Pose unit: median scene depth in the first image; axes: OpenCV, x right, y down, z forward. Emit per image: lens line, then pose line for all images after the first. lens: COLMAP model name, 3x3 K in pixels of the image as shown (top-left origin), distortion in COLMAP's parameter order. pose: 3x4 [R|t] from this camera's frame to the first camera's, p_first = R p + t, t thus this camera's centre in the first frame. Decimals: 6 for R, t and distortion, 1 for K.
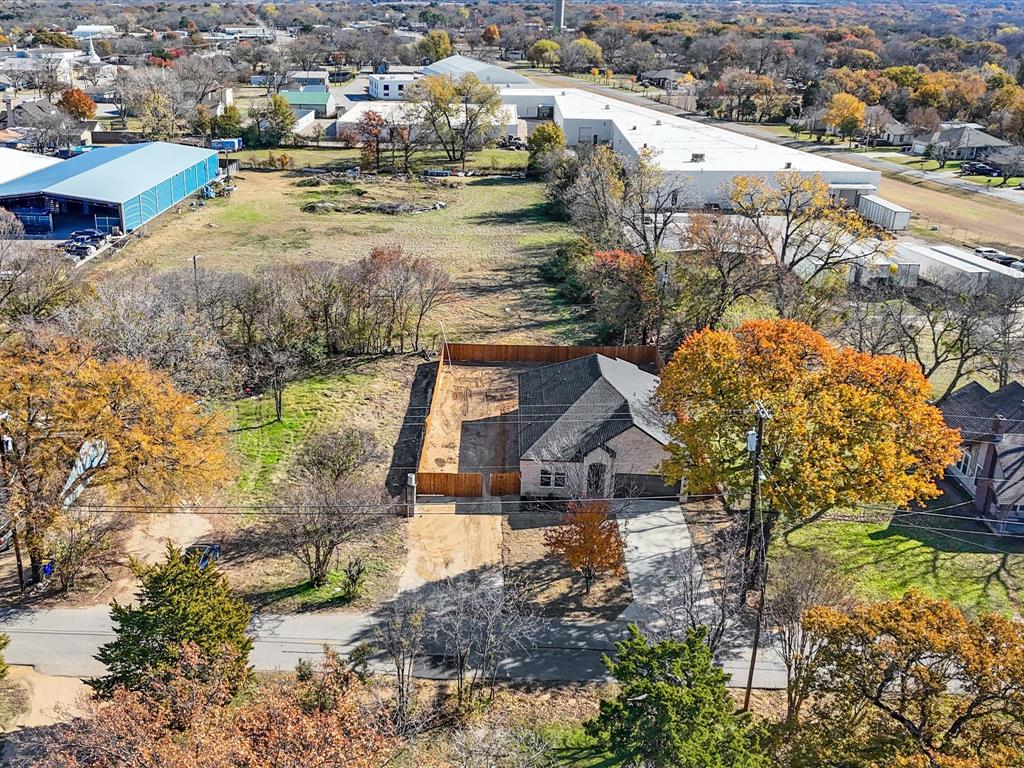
lens RADIAL K [[955.7, 0, 491.7], [0, 955.7, 382.9], [0, 0, 1]] dist [0.049912, -0.068133]
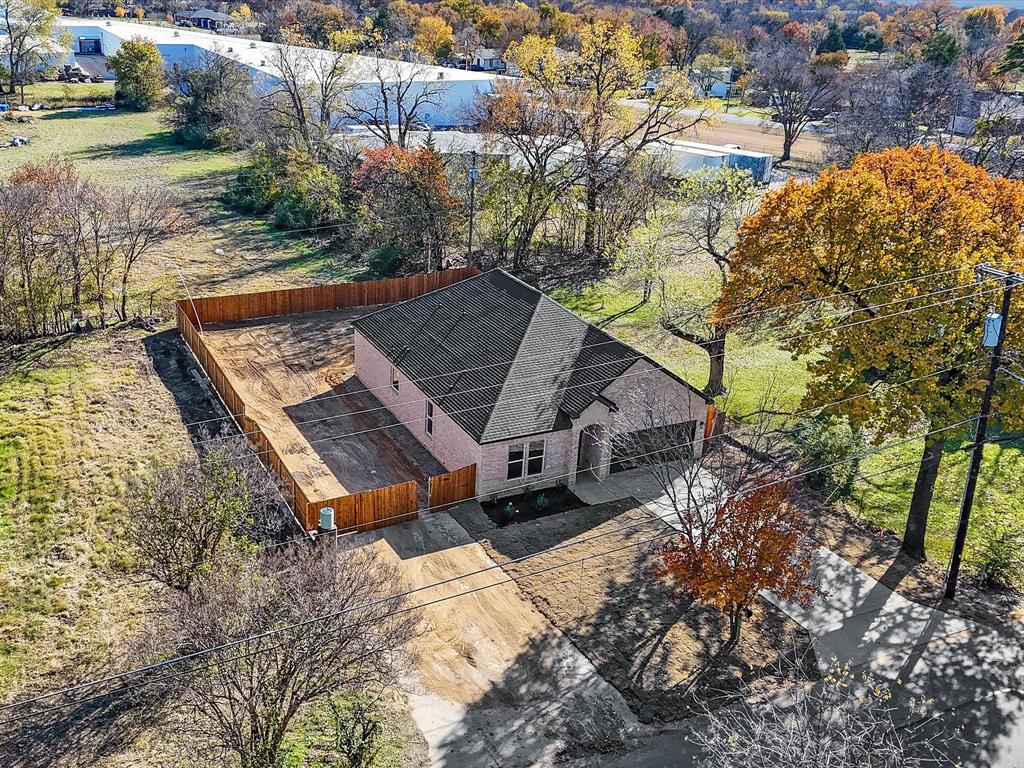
lens RADIAL K [[955.7, 0, 491.7], [0, 955.7, 382.9], [0, 0, 1]] dist [0.049912, -0.068133]
pose [[0.885053, -0.169548, 0.433514, -0.139678], [0.154335, 0.985511, 0.070347, 0.000623], [-0.439160, 0.004646, 0.898397, 0.292818]]
